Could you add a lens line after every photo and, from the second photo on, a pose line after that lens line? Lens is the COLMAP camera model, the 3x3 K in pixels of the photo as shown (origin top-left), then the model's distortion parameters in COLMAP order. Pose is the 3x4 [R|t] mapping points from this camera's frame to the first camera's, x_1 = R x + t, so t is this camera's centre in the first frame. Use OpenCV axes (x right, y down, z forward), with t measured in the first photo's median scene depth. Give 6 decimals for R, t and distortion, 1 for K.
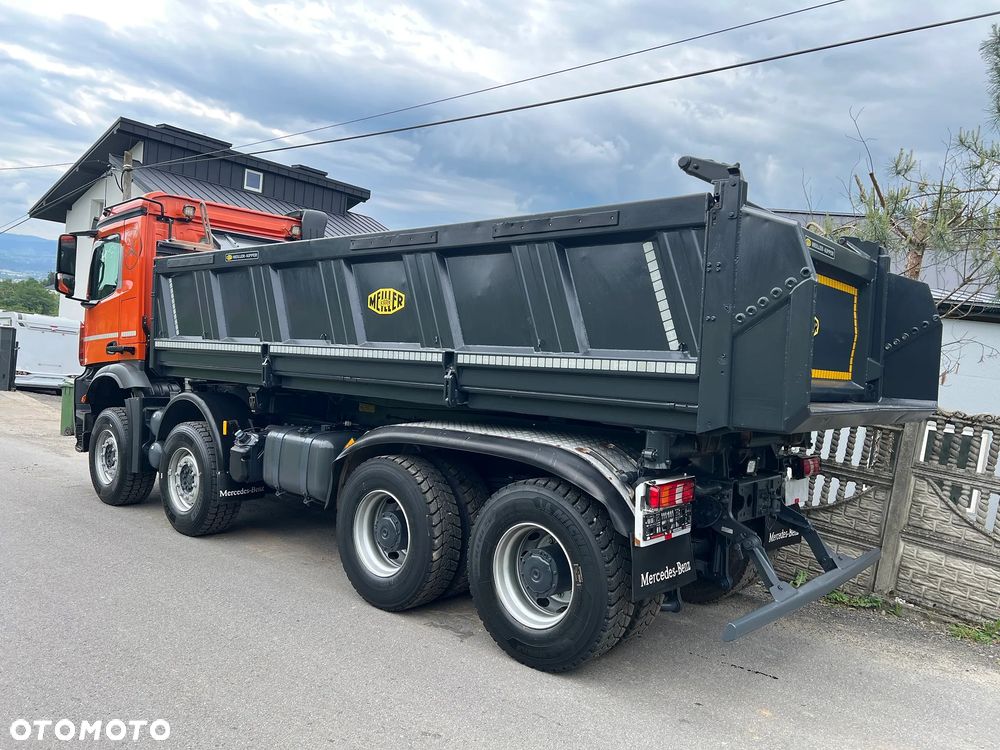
lens RADIAL K [[750.8, 0, 501.6], [0, 750.8, 376.1], [0, 0, 1]] dist [0.063516, -0.067063]
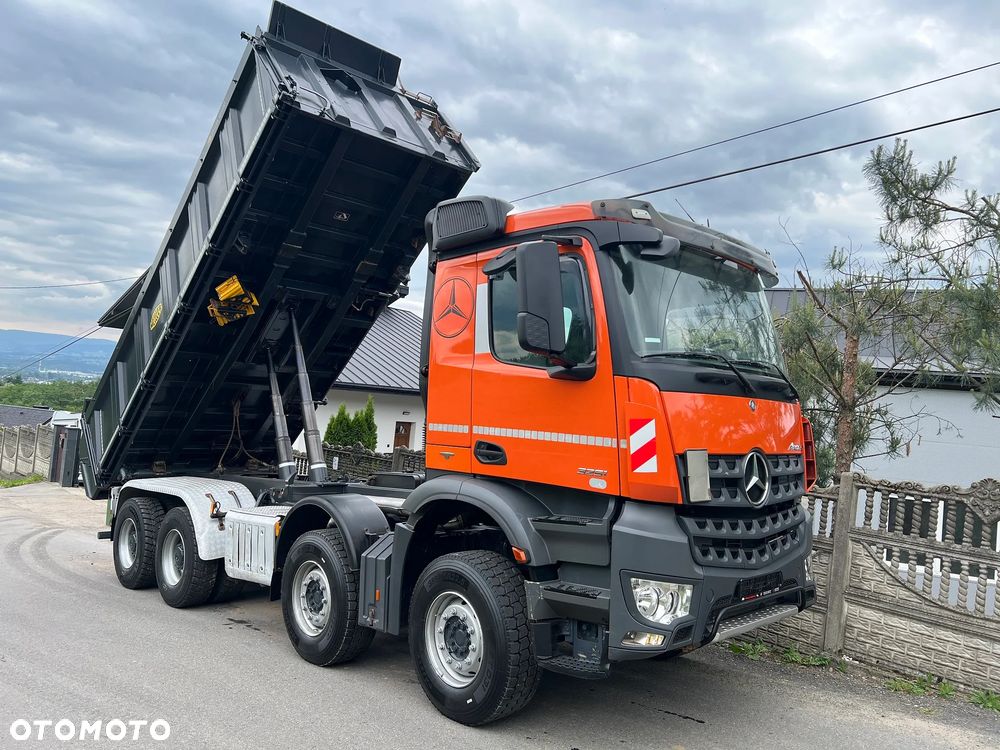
lens RADIAL K [[750.8, 0, 497.6], [0, 750.8, 362.2], [0, 0, 1]] dist [0.063516, -0.067063]
pose [[0.996955, -0.038667, -0.067721, 0.102811], [0.029673, 0.991186, -0.129114, 0.002466], [0.072117, 0.126712, 0.989315, -0.138842]]
